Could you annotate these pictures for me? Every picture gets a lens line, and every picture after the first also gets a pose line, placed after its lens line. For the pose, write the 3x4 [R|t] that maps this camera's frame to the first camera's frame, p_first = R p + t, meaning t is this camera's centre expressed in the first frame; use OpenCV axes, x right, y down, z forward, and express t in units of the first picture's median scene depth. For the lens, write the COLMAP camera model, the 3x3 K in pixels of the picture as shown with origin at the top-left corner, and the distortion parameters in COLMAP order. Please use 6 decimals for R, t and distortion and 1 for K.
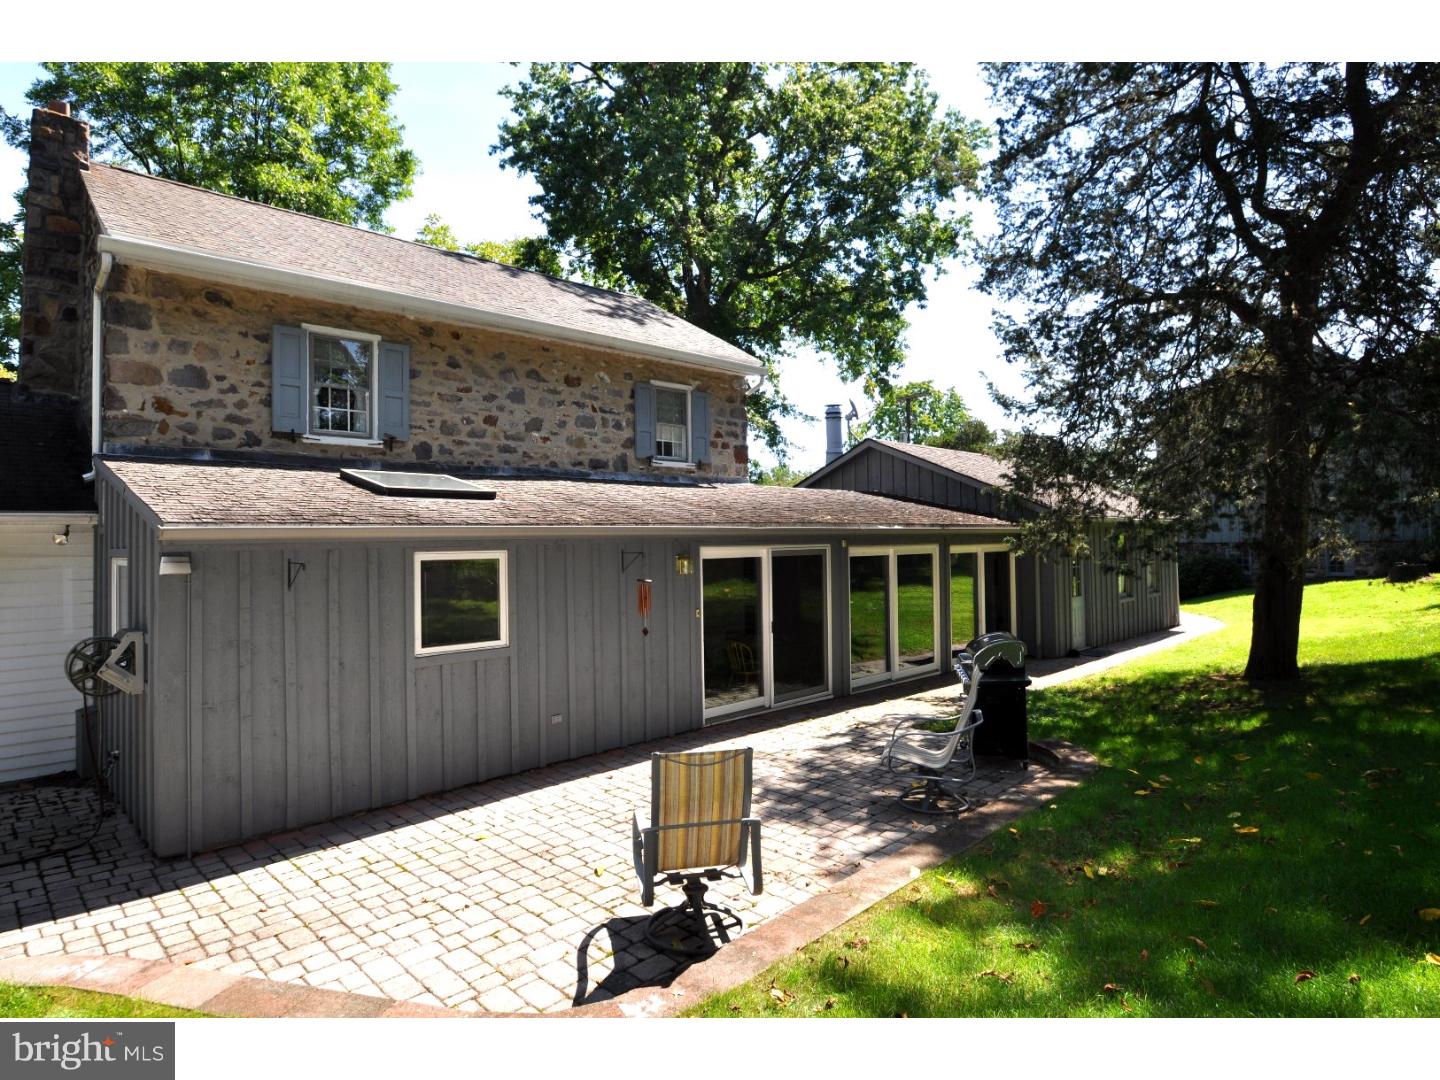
lens RADIAL K [[773.4, 0, 720.9], [0, 773.4, 536.0], [0, 0, 1]] dist [-0.008599, -0.000247]
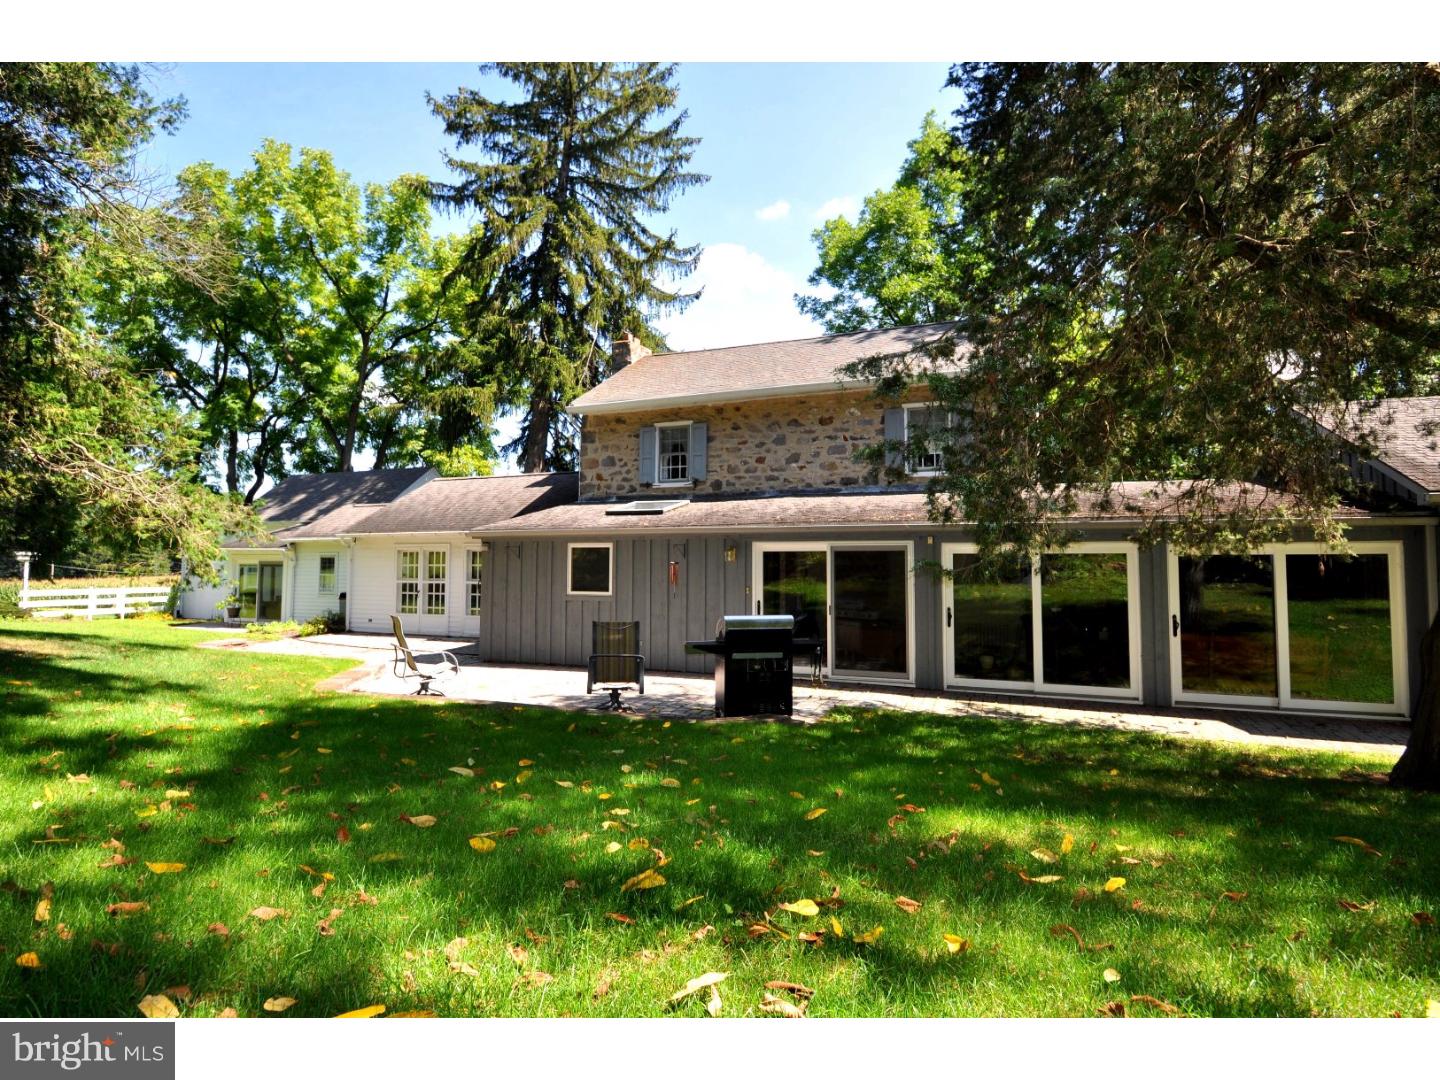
lens RADIAL K [[715.1, 0, 721.5], [0, 715.1, 537.0], [0, 0, 1]] dist [-0.000164, 0.000036]
pose [[0.437450, -0.014685, -0.899123, 0.928132], [-0.002201, 0.999846, -0.017401, 0.023171], [0.899240, 0.009591, 0.437350, 0.341184]]
